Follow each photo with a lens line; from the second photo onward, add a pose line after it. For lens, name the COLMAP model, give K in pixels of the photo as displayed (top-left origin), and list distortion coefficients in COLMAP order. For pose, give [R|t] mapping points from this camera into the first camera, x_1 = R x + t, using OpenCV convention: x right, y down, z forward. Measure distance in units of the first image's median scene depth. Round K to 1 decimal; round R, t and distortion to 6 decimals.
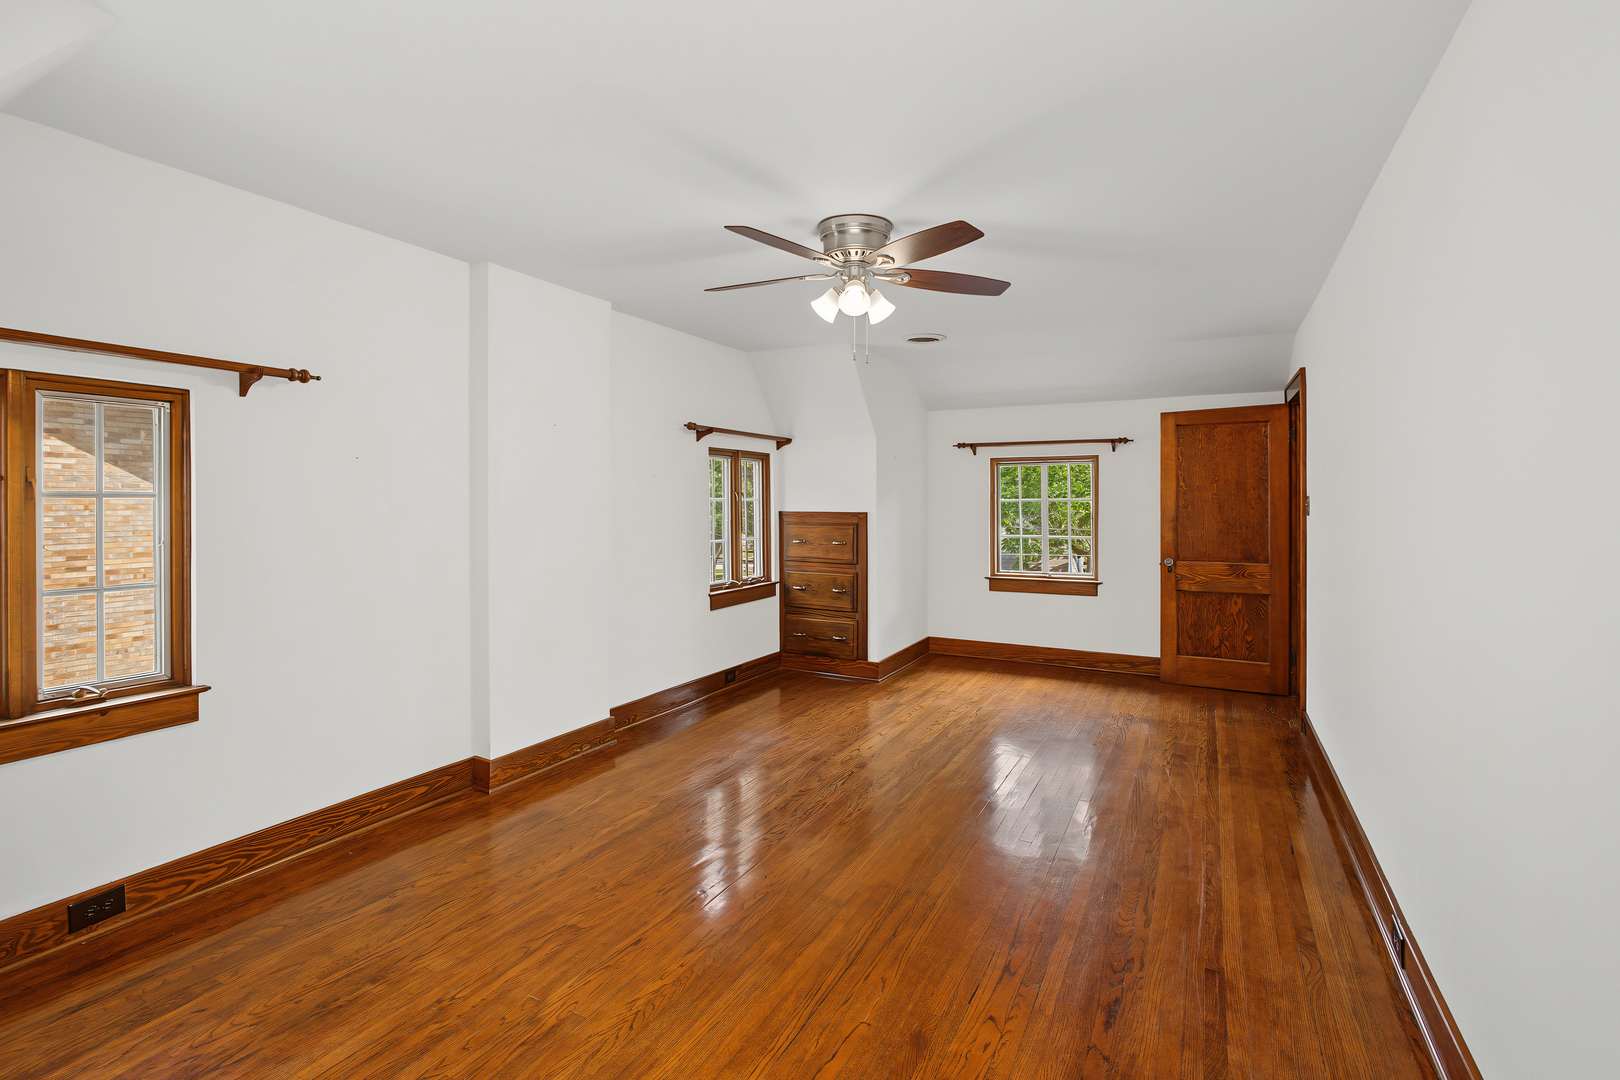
lens RADIAL K [[736.1, 0, 807.7], [0, 736.1, 500.5], [0, 0, 1]] dist [-0.001093, 0.000302]
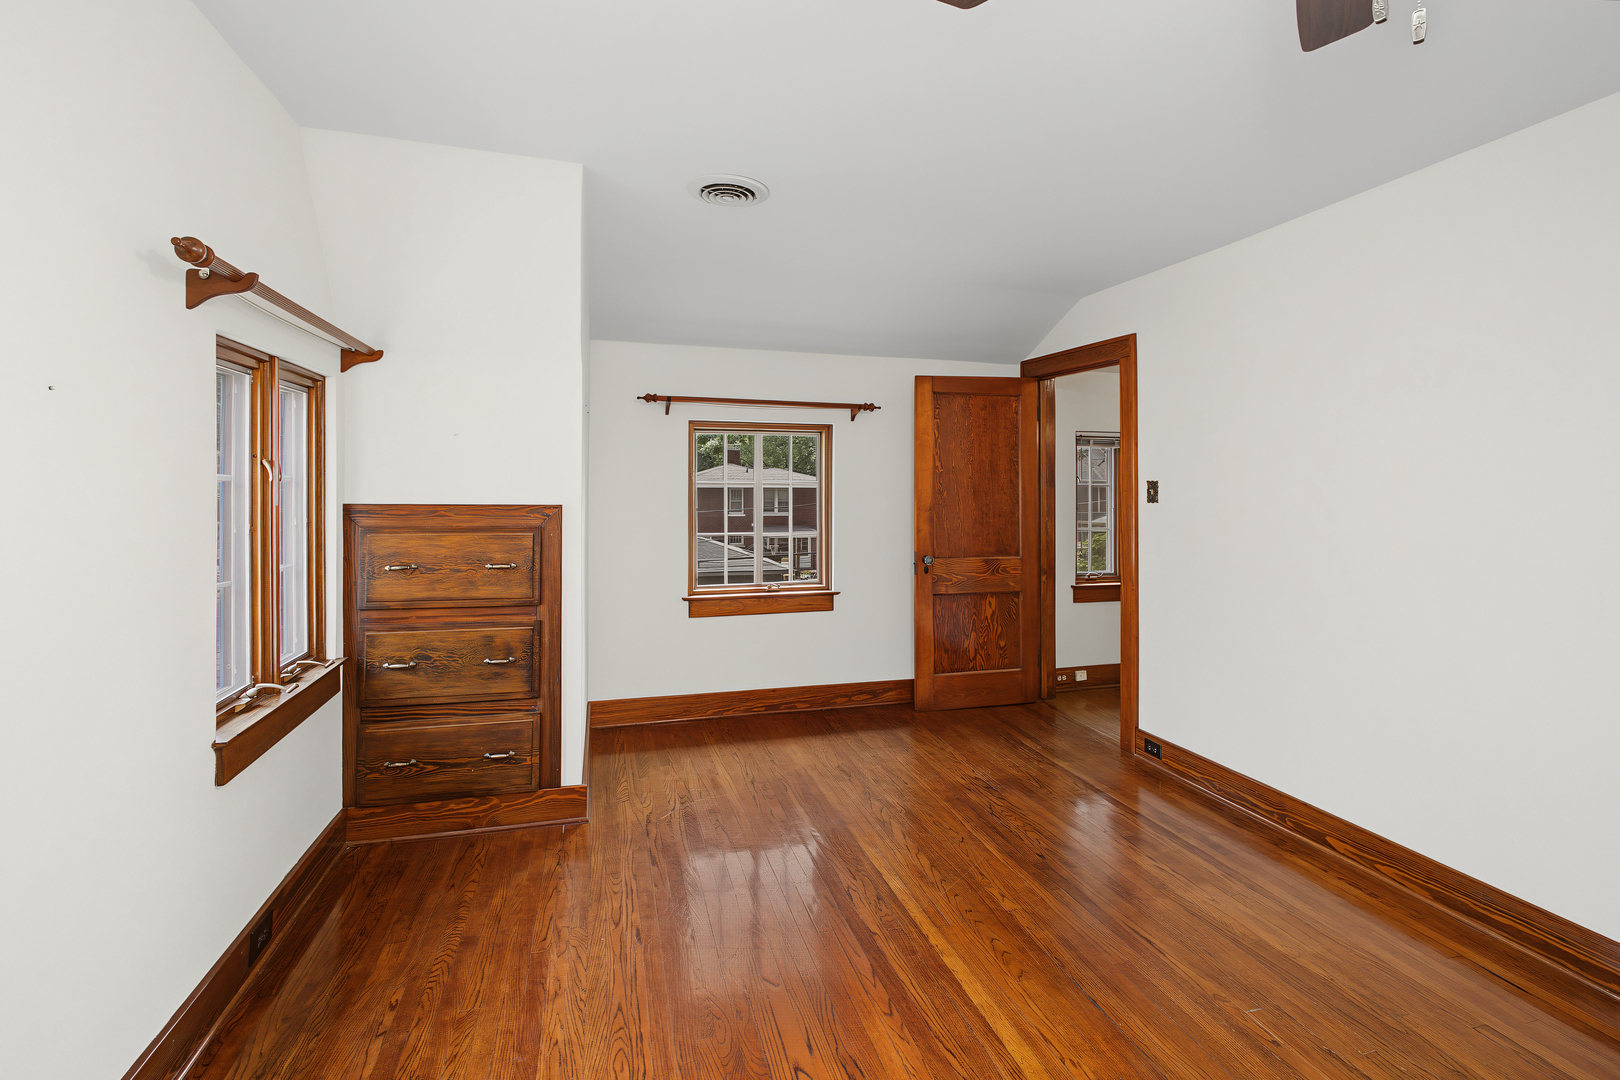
lens RADIAL K [[740.3, 0, 815.9], [0, 740.3, 480.2], [0, 0, 1]] dist [-0.004800, -0.000200]
pose [[0.716110, 0.007751, 0.697945, -0.162986], [-0.004201, 0.999968, -0.006794, 0.001275], [-0.697975, 0.001933, 0.716119, 0.501529]]
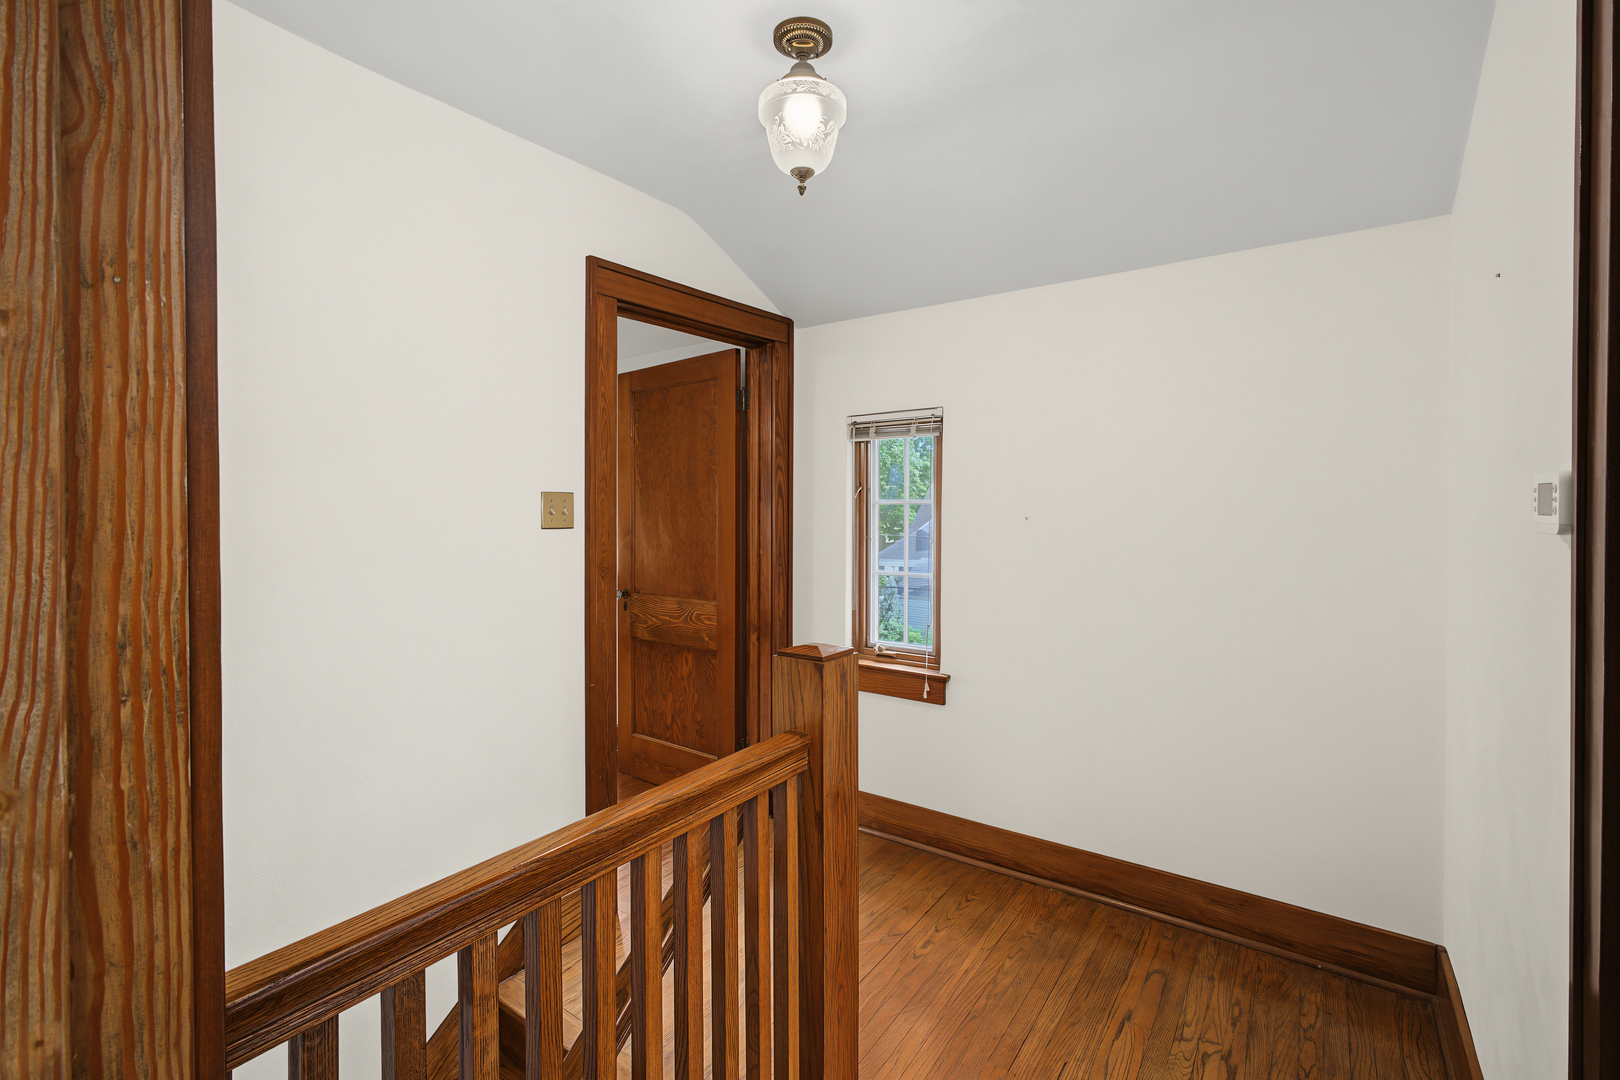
lens RADIAL K [[728.0, 0, 803.3], [0, 728.0, 513.1], [0, 0, 1]] dist [-0.004617, -0.000007]
pose [[0.990060, -0.002494, -0.140621, 0.744590], [0.004647, 0.999877, 0.014989, -0.000366], [0.140567, -0.015493, 0.989950, 0.364636]]
